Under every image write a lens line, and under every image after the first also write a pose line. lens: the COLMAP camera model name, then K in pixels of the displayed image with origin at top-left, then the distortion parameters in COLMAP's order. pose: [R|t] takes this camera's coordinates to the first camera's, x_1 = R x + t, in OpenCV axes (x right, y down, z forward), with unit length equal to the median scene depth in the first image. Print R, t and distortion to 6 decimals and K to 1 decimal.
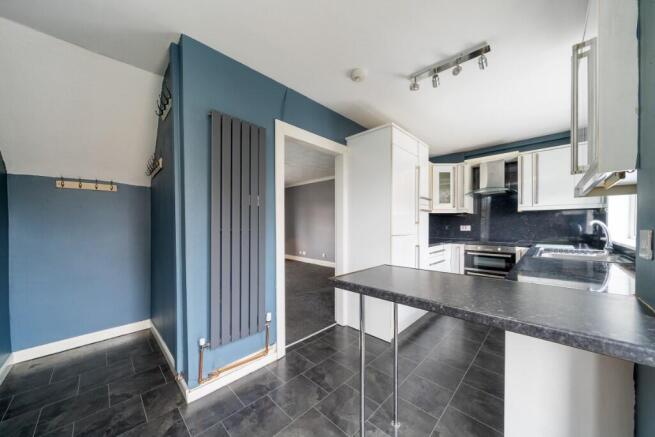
lens RADIAL K [[226.4, 0, 325.7], [0, 226.4, 225.1], [0, 0, 1]] dist [-0.007119, 0.000125]
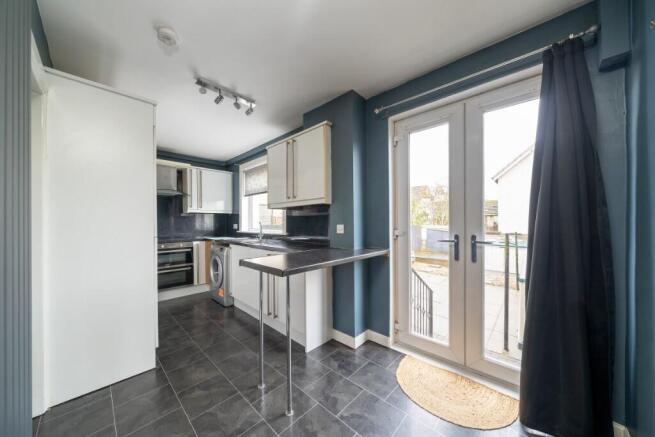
lens RADIAL K [[226.4, 0, 322.8], [0, 226.4, 221.6], [0, 0, 1]] dist [-0.007119, 0.000125]
pose [[-0.003589, 0.001742, 0.999992, -0.359978], [0.009376, 0.999955, -0.001708, -0.004685], [-0.999950, 0.009370, -0.003606, 0.256350]]
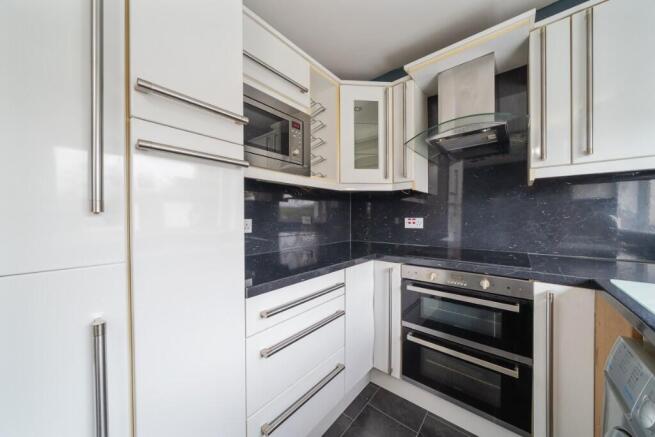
lens RADIAL K [[226.4, 0, 324.2], [0, 226.4, 217.4], [0, 0, 1]] dist [-0.007119, 0.000125]
pose [[0.997231, -0.005310, 0.074170, 0.450863], [0.005261, 0.999986, 0.000857, -0.000192], [-0.074174, -0.000465, 0.997245, 0.611442]]
